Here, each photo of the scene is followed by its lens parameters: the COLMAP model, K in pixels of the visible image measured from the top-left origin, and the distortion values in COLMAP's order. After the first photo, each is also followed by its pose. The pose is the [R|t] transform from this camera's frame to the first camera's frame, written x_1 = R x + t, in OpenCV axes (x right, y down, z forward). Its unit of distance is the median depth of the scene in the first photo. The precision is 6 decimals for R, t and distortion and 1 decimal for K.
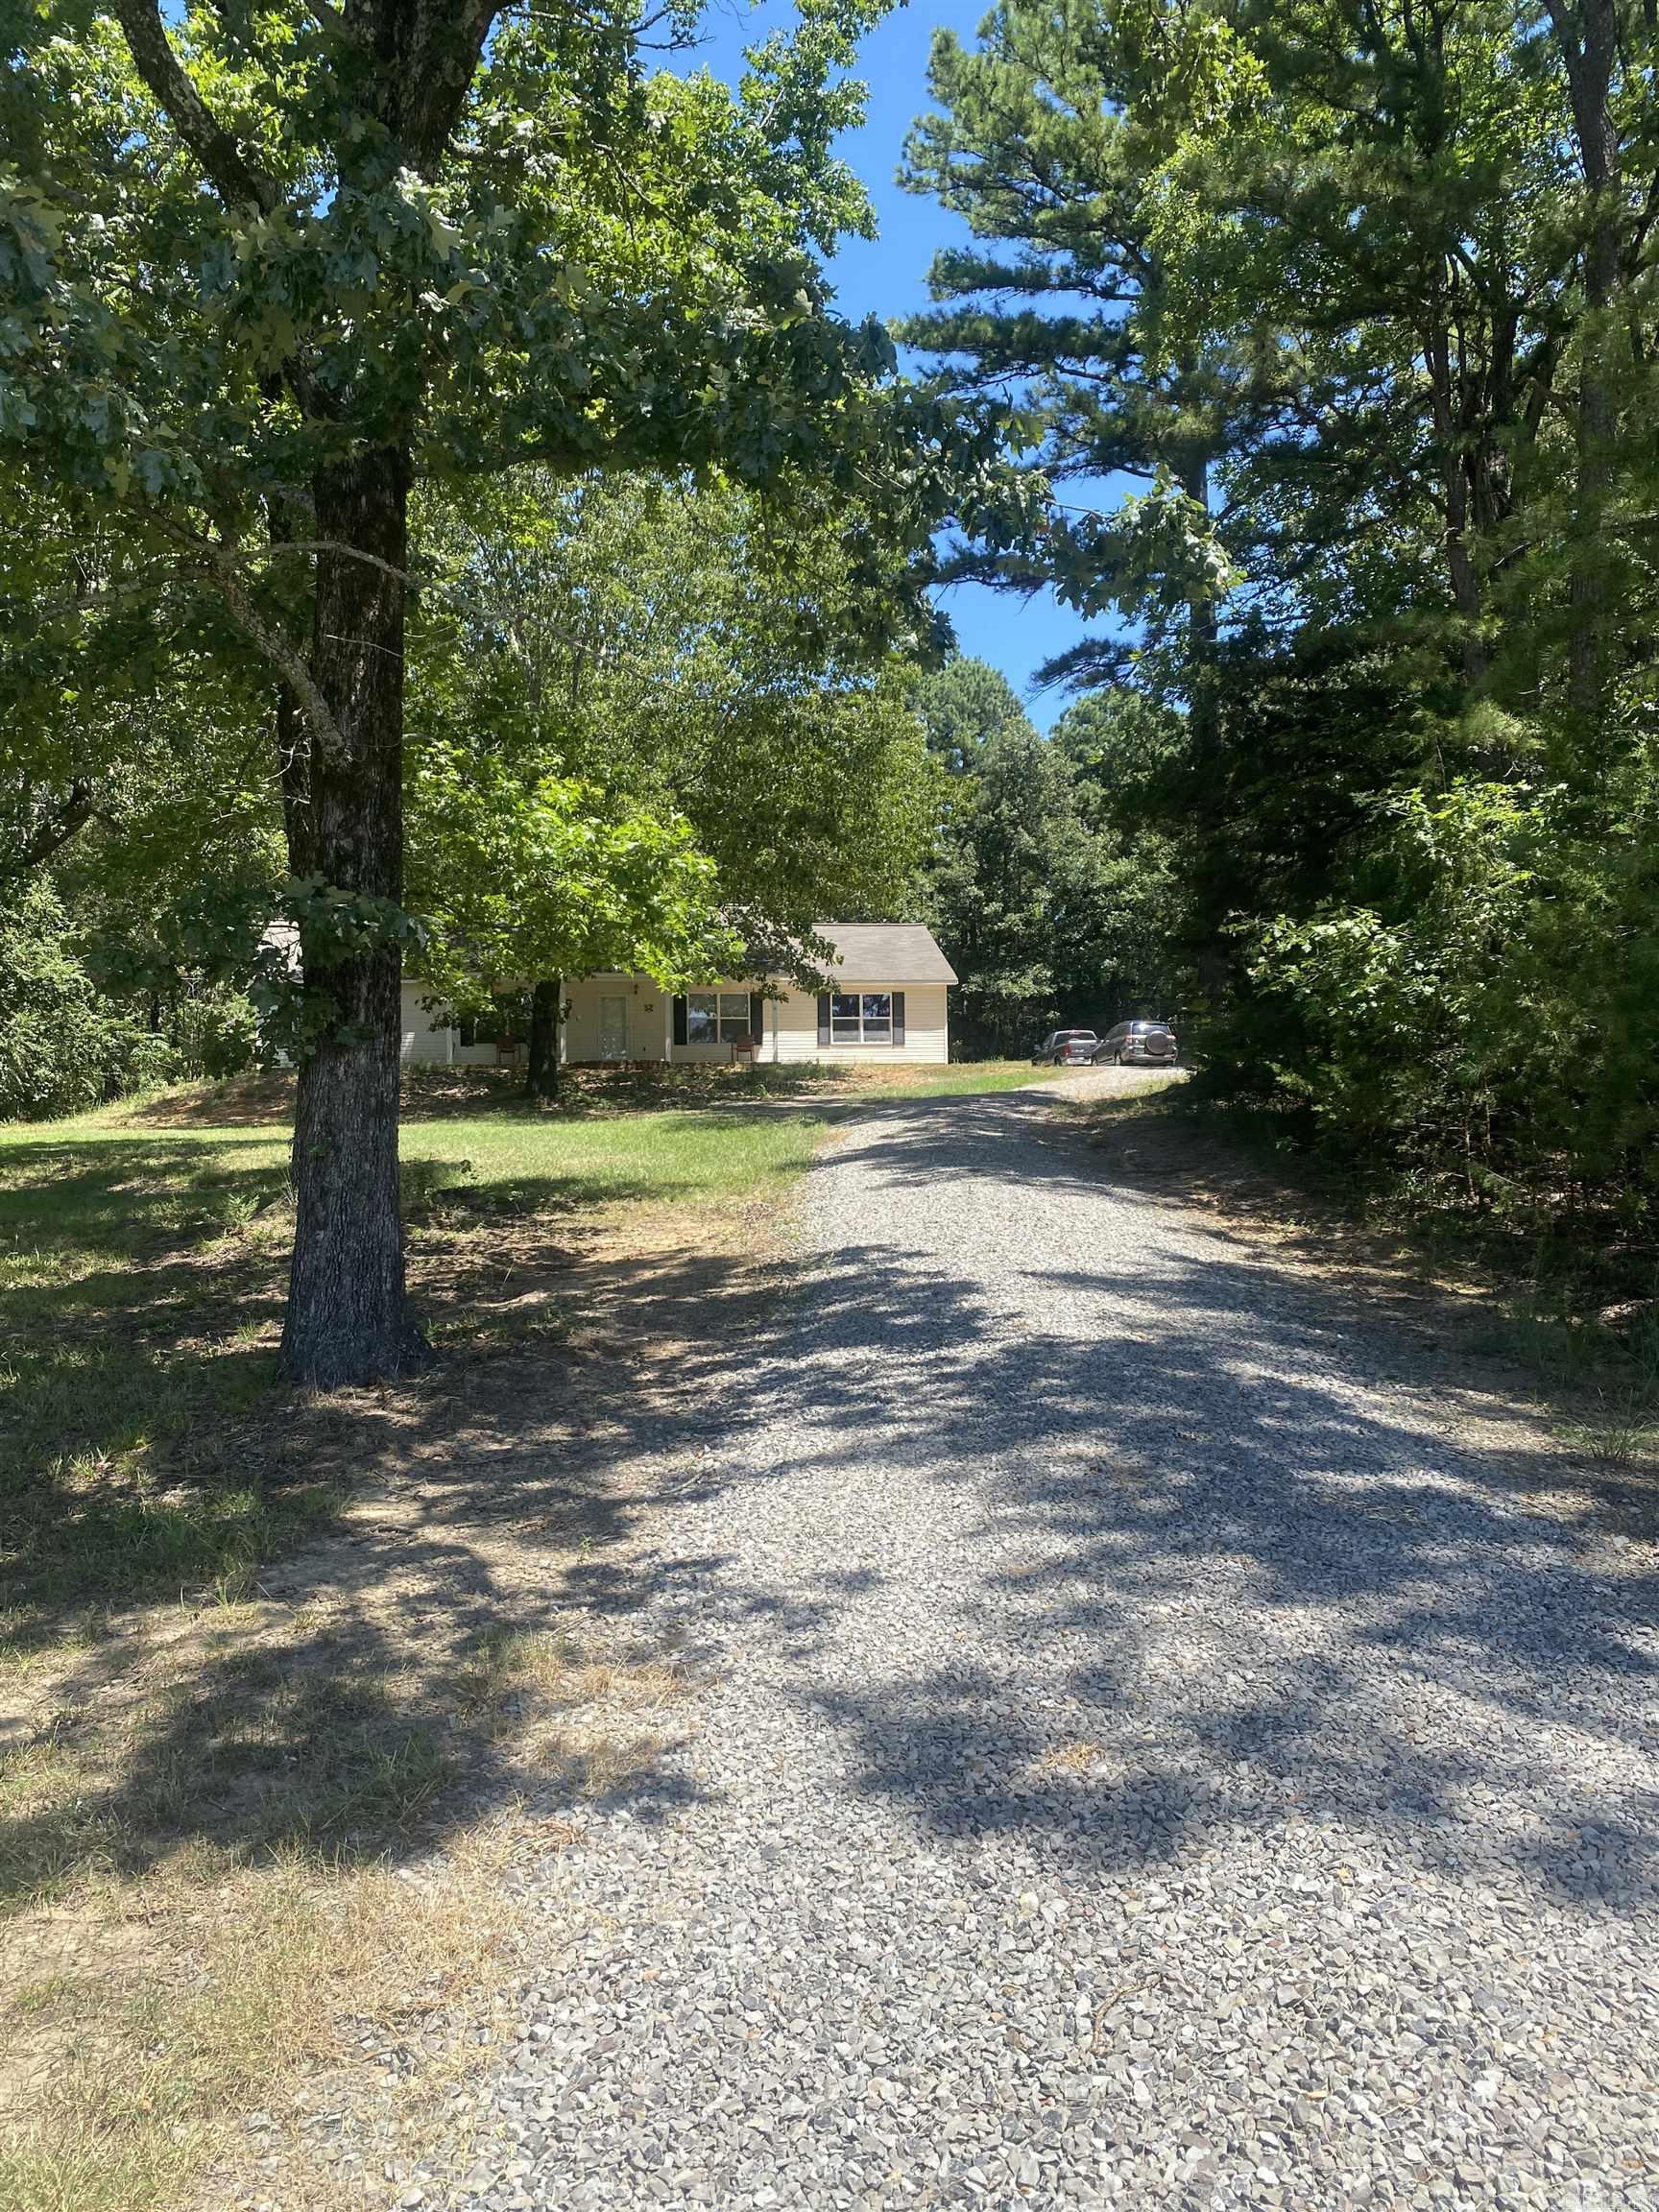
lens RADIAL K [[1680.5, 0, 811.4], [0, 1680.5, 1101.1], [0, 0, 1]] dist [0.024369, -0.037388]
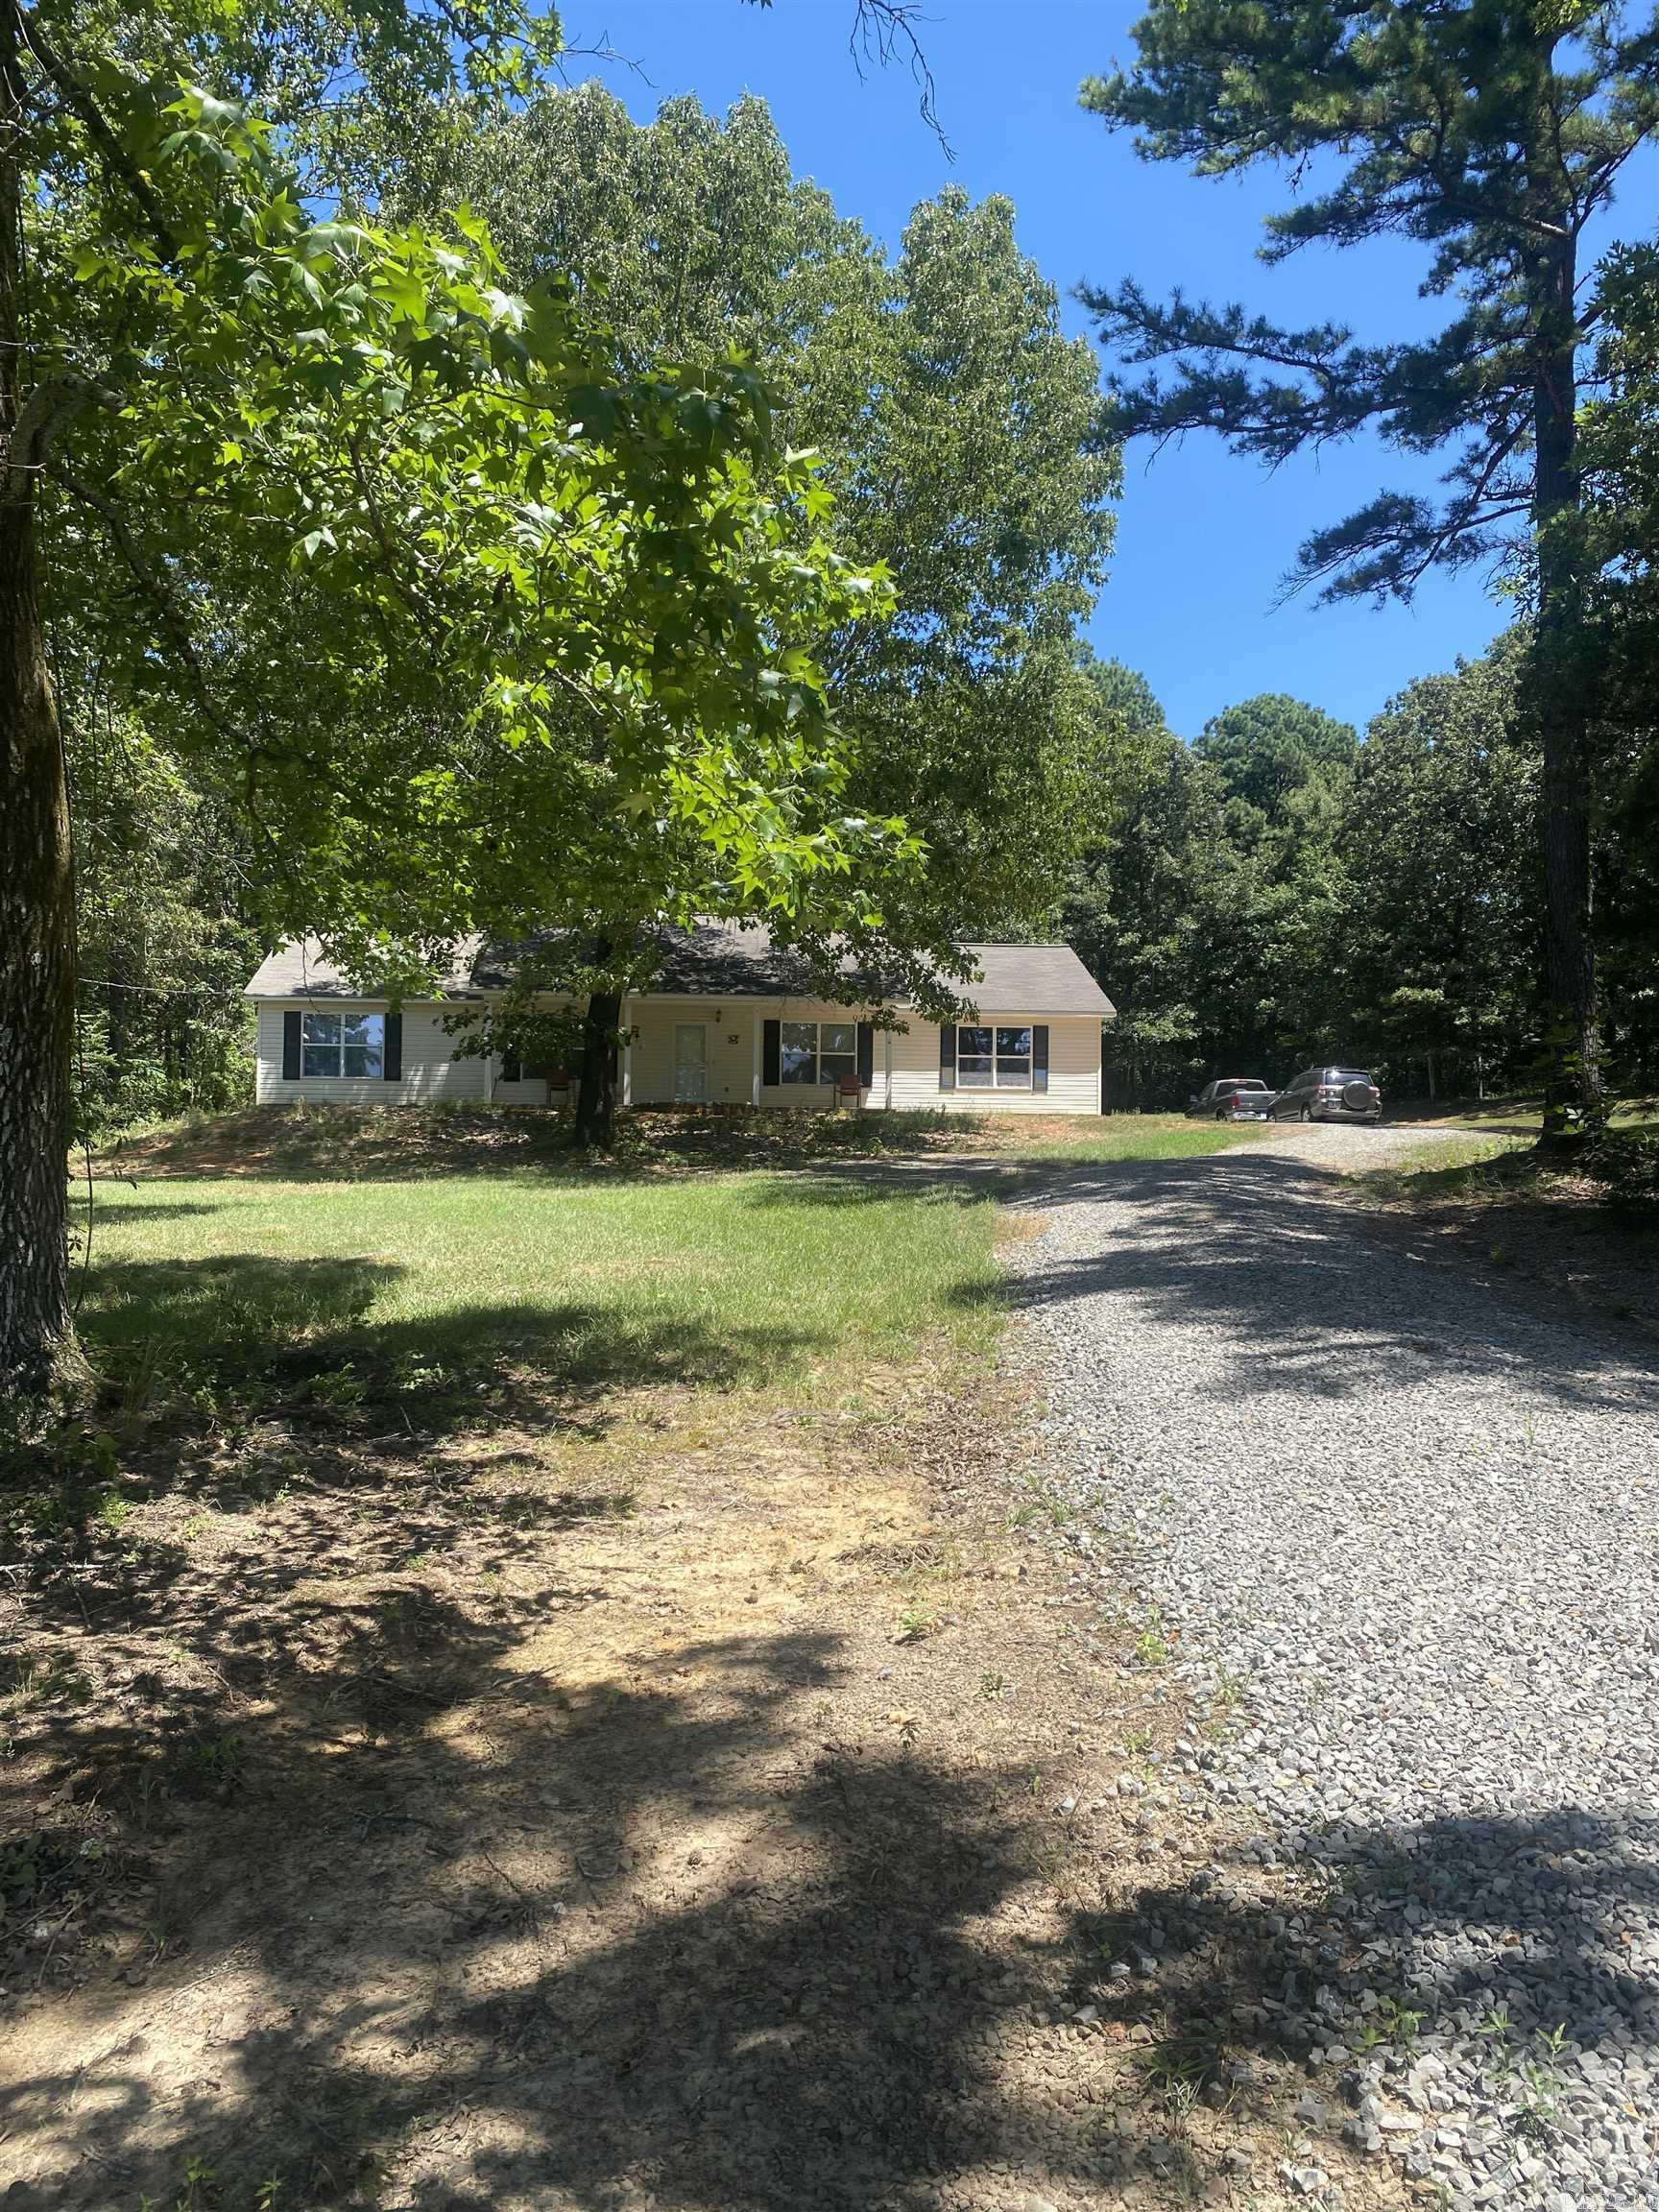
lens RADIAL K [[1680.5, 0, 832.6], [0, 1680.5, 1110.1], [0, 0, 1]] dist [0.024369, -0.037388]
pose [[0.999022, 0.020853, -0.038996, -0.029799], [-0.021768, 0.999494, -0.023195, -0.005969], [0.038492, 0.024021, 0.998970, 0.342867]]
